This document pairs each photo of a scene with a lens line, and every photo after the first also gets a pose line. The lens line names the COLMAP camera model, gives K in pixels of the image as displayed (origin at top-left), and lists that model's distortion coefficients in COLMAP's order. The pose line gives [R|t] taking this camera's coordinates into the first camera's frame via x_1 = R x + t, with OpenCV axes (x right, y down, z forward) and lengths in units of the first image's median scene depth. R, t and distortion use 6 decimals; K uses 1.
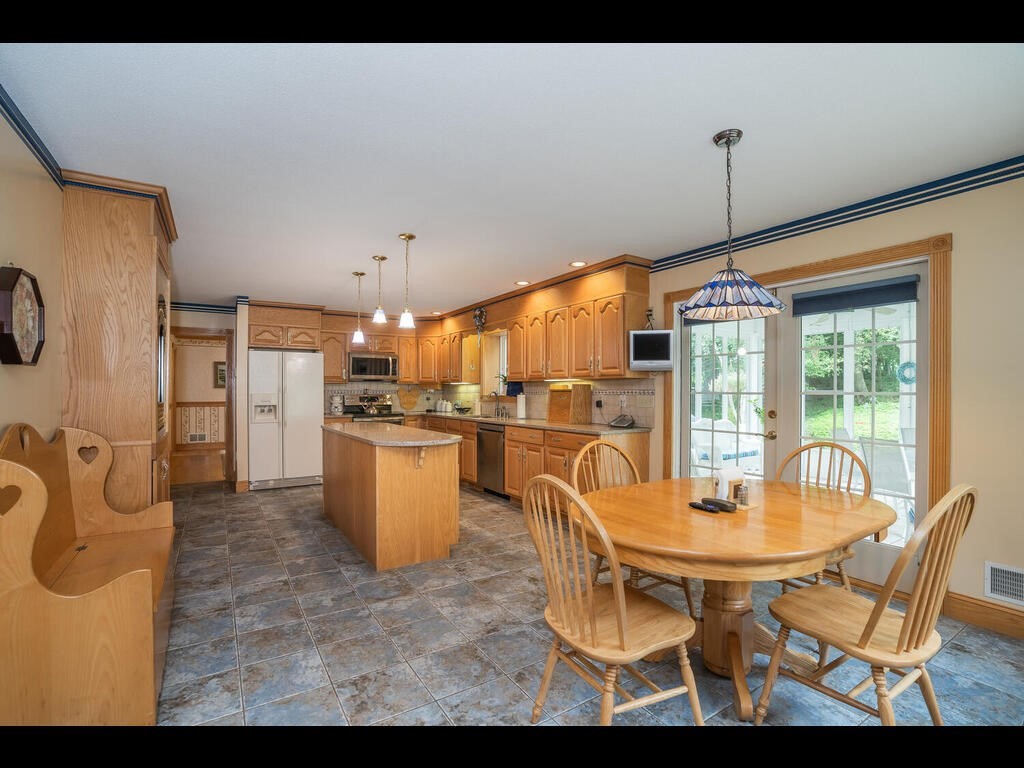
lens RADIAL K [[484.6, 0, 489.3], [0, 484.6, 382.4], [0, 0, 1]] dist [-0.021817, 0.000287]
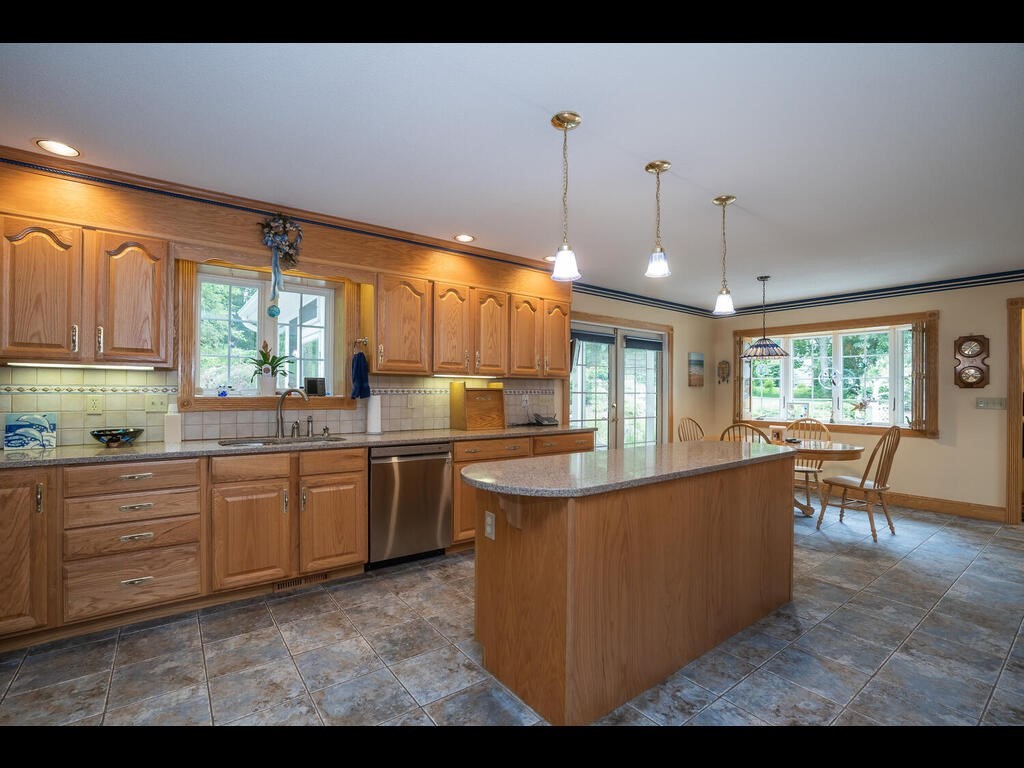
lens RADIAL K [[474.3, 0, 510.0], [0, 474.3, 391.1], [0, 0, 1]] dist [-0.051450, 0.016853]
pose [[-0.124416, 0.000666, 0.992230, -0.895993], [-0.023360, 0.999721, -0.003600, 0.028748], [-0.991955, -0.023626, -0.124366, 1.454716]]
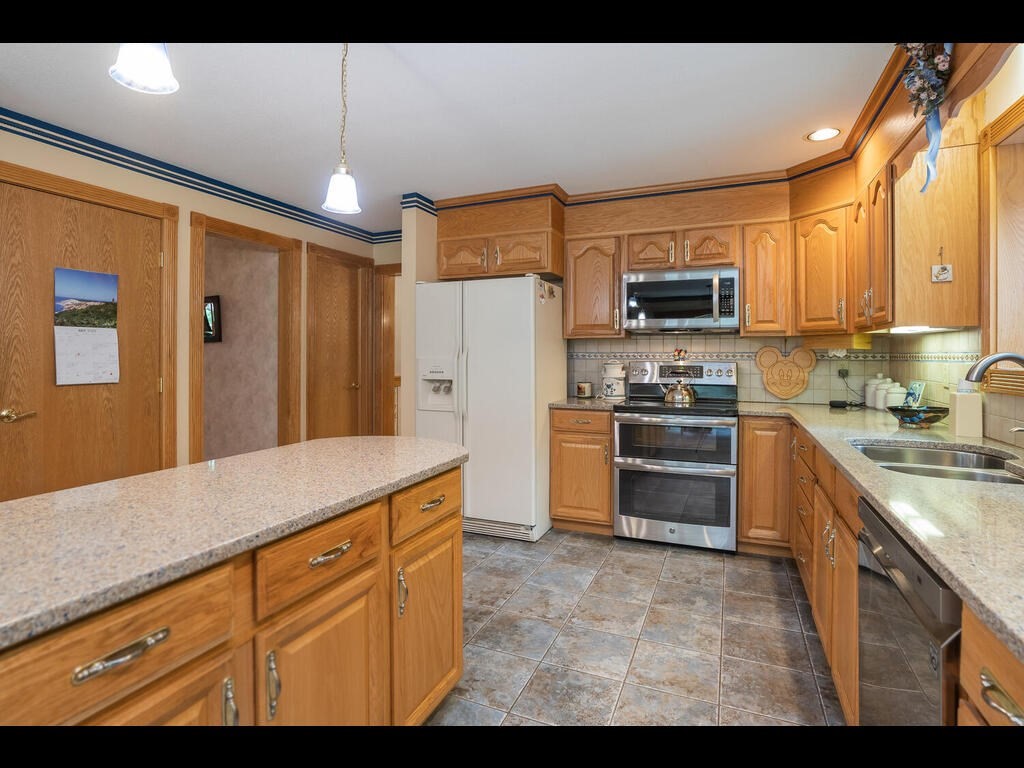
lens RADIAL K [[522.6, 0, 491.3], [0, 522.6, 349.8], [0, 0, 1]] dist [-0.023217, 0.000316]
pose [[0.584007, -0.006730, -0.811720, 0.108281], [0.013118, 0.999913, 0.001148, 0.022412], [0.811642, -0.011319, 0.584045, 1.155445]]
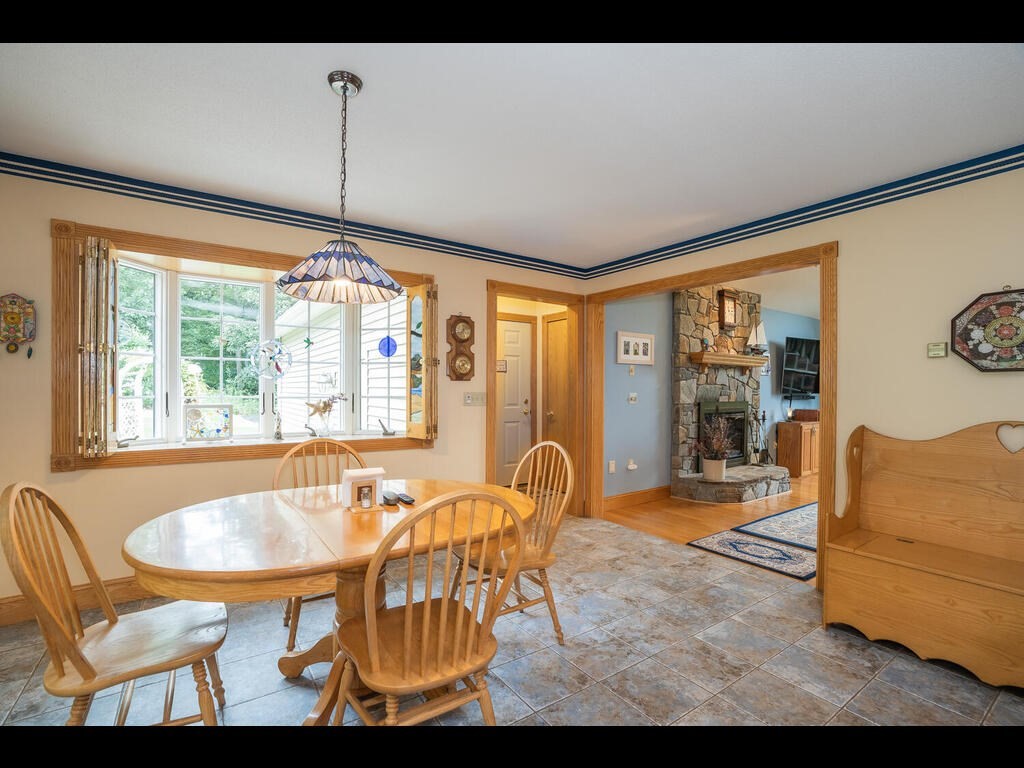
lens RADIAL K [[474.3, 0, 510.0], [0, 474.3, 391.1], [0, 0, 1]] dist [-0.051450, 0.016853]
pose [[-0.997115, -0.007957, -0.075492, 0.162561], [-0.006987, 0.999890, -0.013110, 0.023084], [0.075588, -0.012545, -0.997060, 1.096978]]
